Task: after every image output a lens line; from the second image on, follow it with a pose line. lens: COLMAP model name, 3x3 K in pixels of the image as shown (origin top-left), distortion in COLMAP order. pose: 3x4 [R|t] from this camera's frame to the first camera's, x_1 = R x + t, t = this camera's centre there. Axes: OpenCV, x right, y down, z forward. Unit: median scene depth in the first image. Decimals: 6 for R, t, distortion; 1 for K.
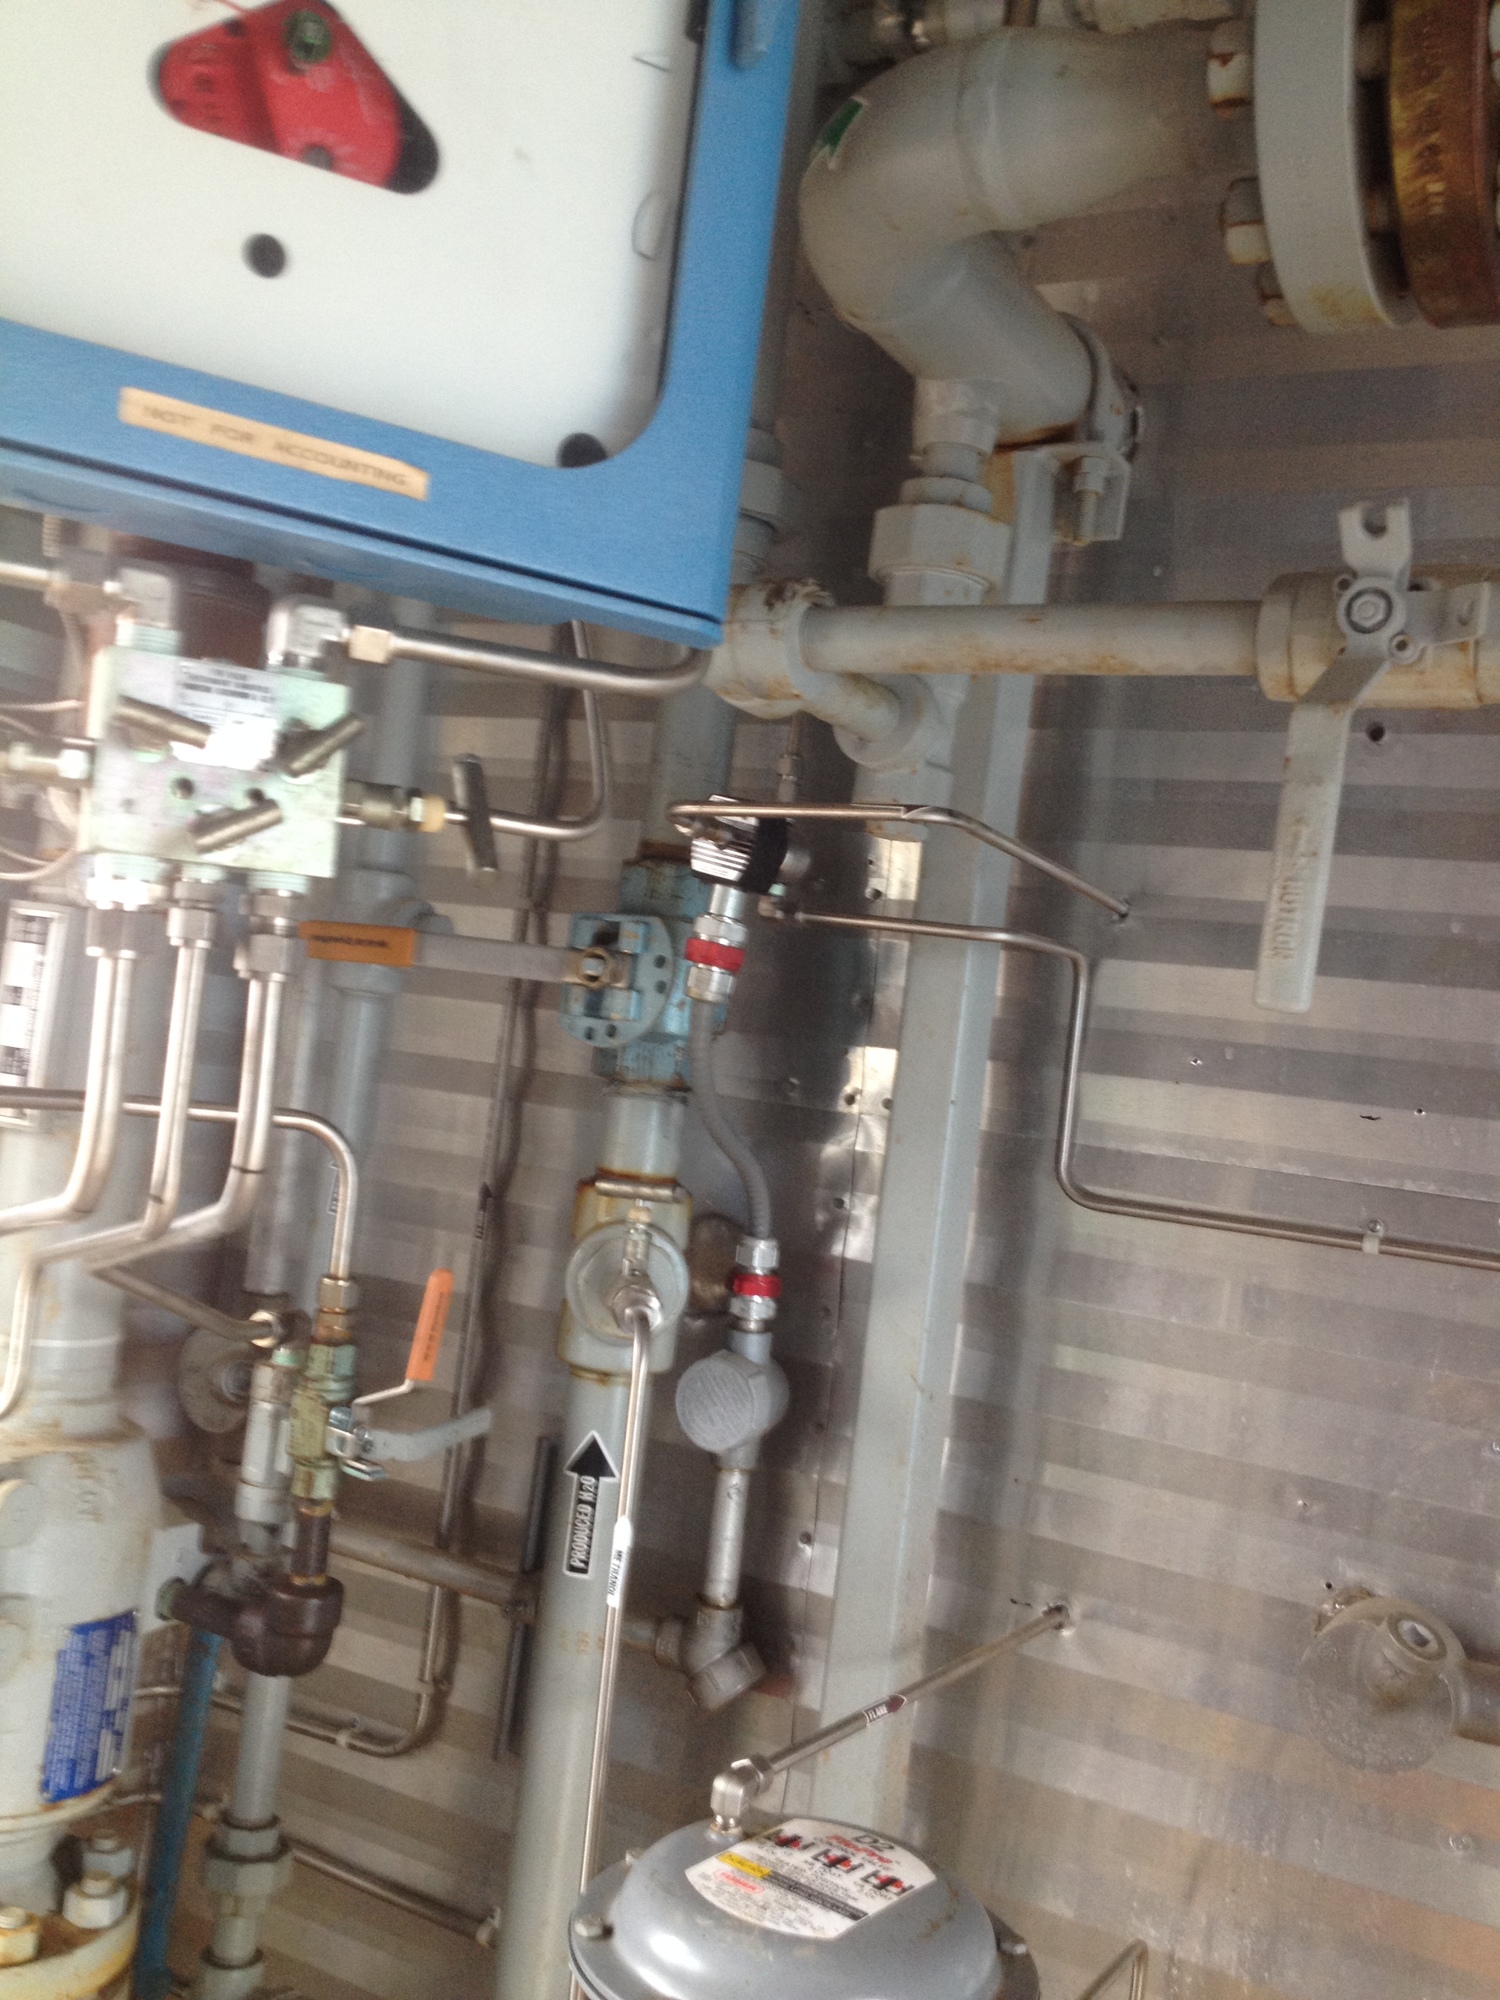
lens RADIAL K [[1903.6, 0, 753.8], [0, 1903.6, 990.7], [0, 0, 1]] dist [0.029574, 0.000000]
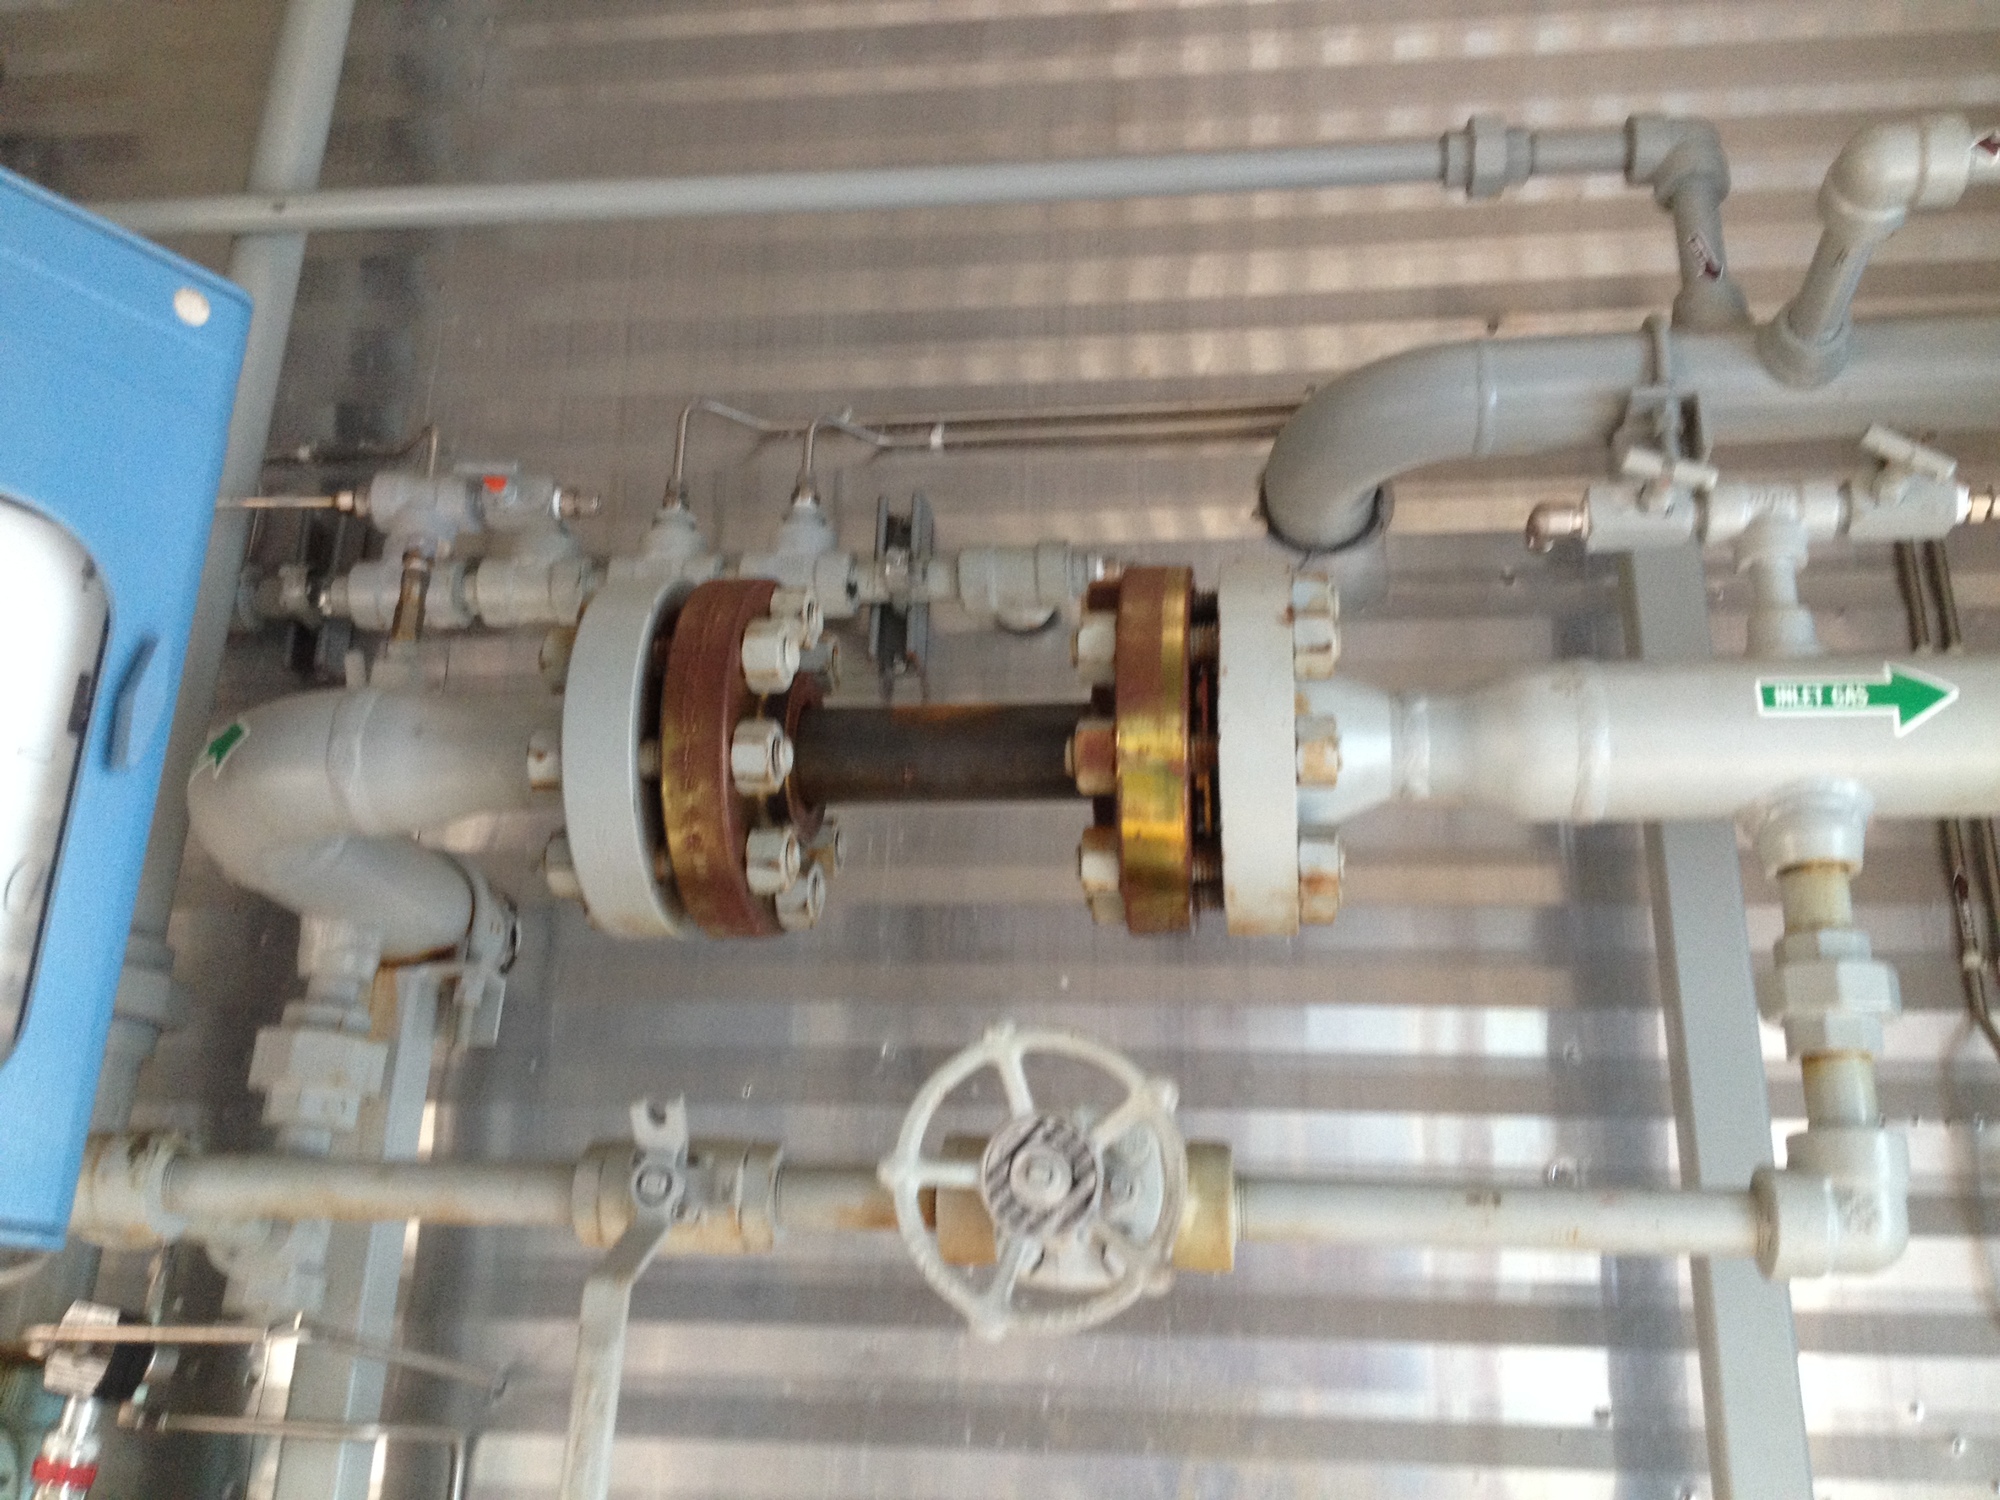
lens RADIAL K [[1903.6, 0, 990.6], [0, 1903.6, 733.3], [0, 0, 1]] dist [0.029574, 0.000000]
pose [[0.923070, 0.053067, 0.380954, 0.025056], [0.067050, 0.953071, -0.295230, -0.065027], [-0.378743, 0.298061, 0.876192, -0.163669]]
